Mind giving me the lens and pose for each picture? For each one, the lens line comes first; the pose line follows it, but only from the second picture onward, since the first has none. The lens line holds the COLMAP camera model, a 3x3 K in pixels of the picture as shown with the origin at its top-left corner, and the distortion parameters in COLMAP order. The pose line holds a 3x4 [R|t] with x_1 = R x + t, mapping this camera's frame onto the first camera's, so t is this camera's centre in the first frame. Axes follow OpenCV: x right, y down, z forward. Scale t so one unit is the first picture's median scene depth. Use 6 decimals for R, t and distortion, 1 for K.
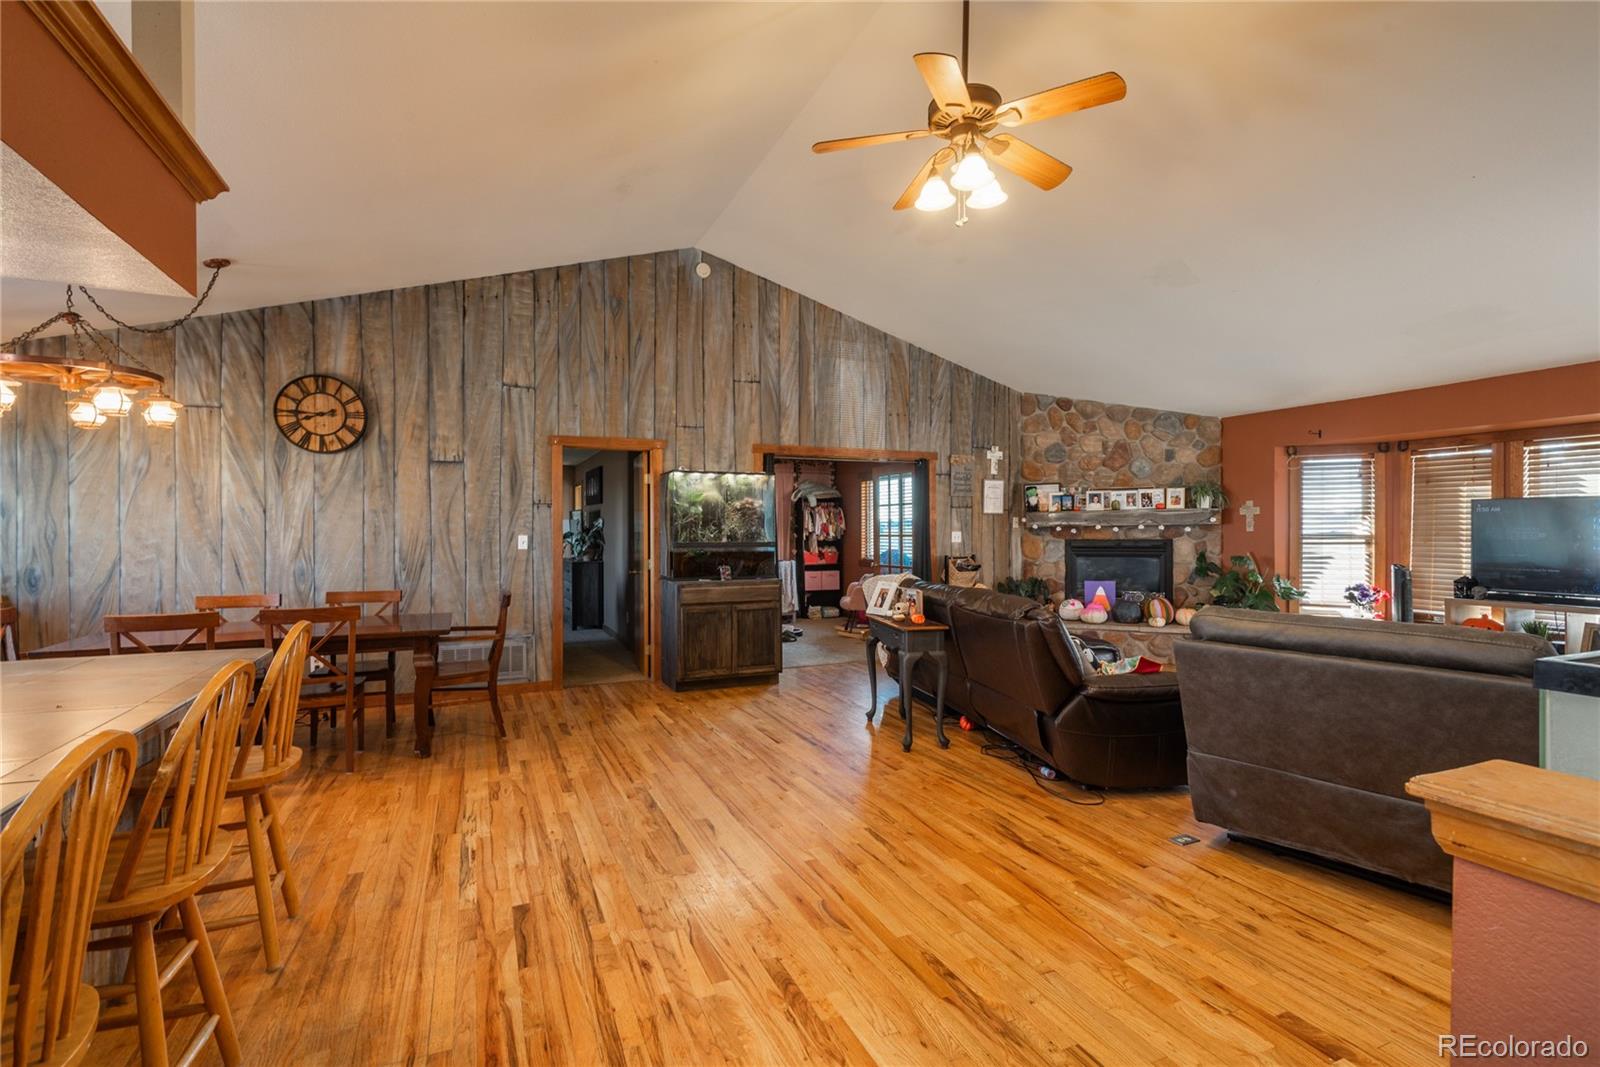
lens RADIAL K [[737.0, 0, 800.0], [0, 737.0, 533.5], [0, 0, 1]] dist [0.000407, 0.000044]
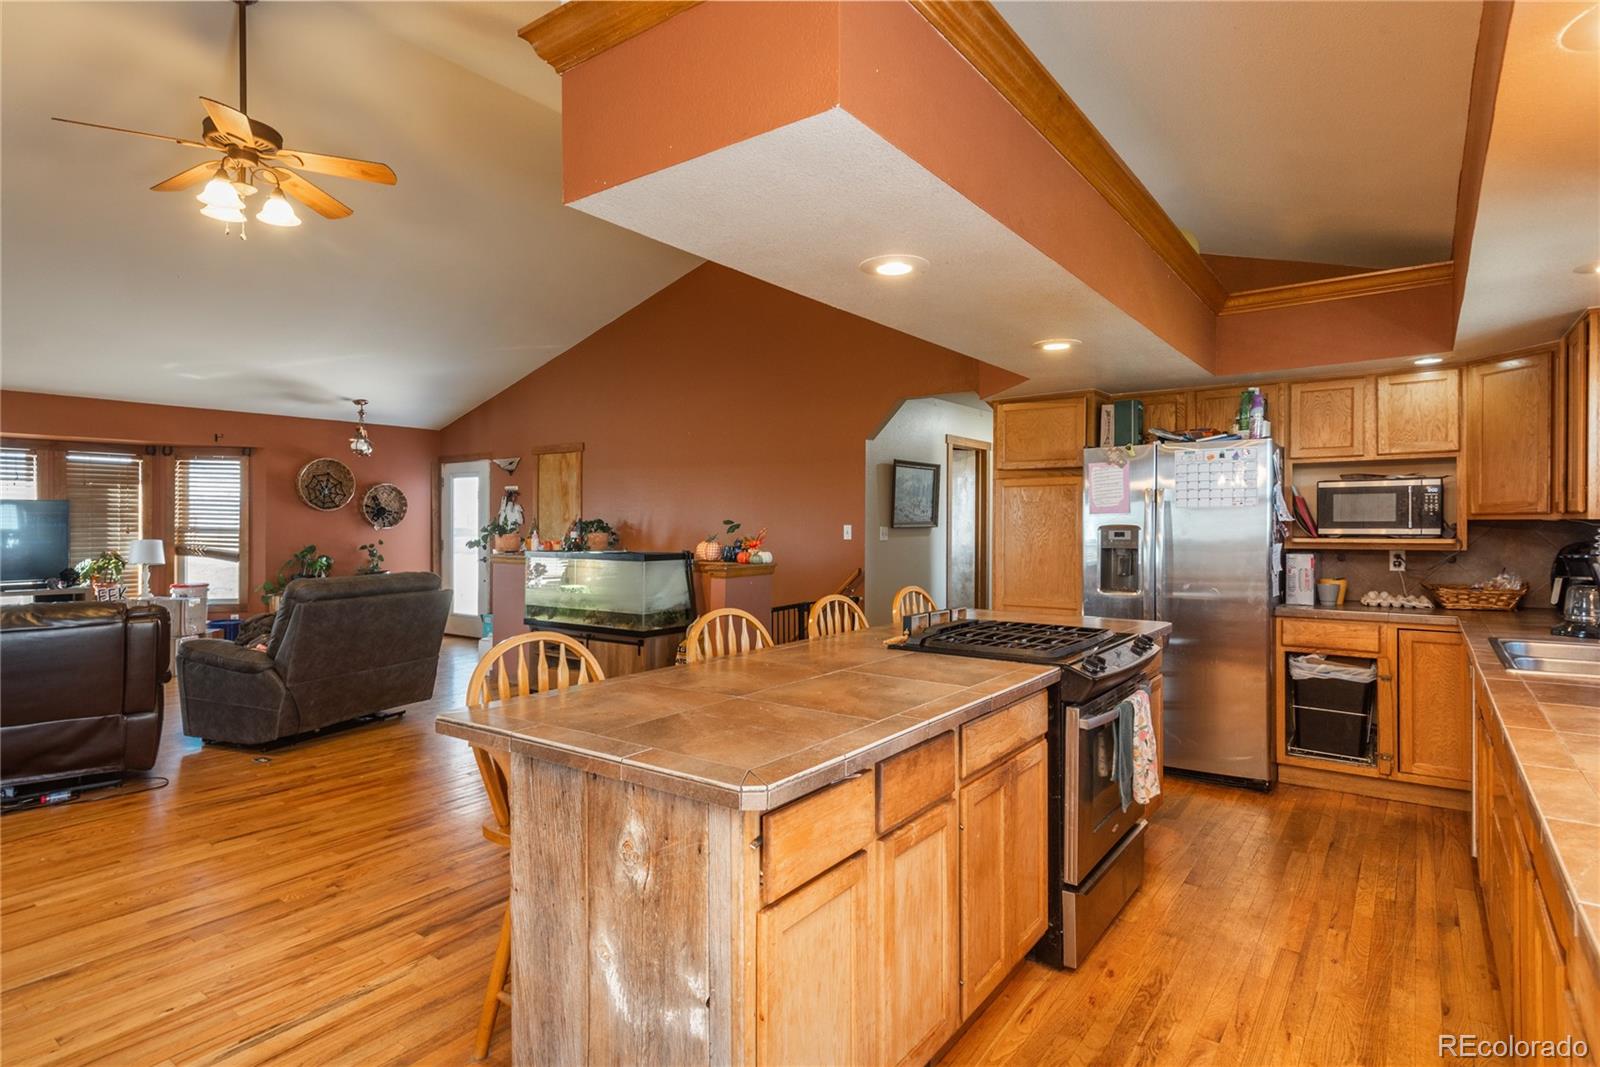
lens RADIAL K [[816.4, 0, 800.0], [0, 816.4, 533.5], [0, 0, 1]] dist [0.008577, -0.001476]
pose [[-0.491080, -0.016523, 0.870958, -1.348615], [-0.001104, 0.999831, 0.018345, -0.018407], [-0.871114, 0.008047, -0.491015, 0.972596]]
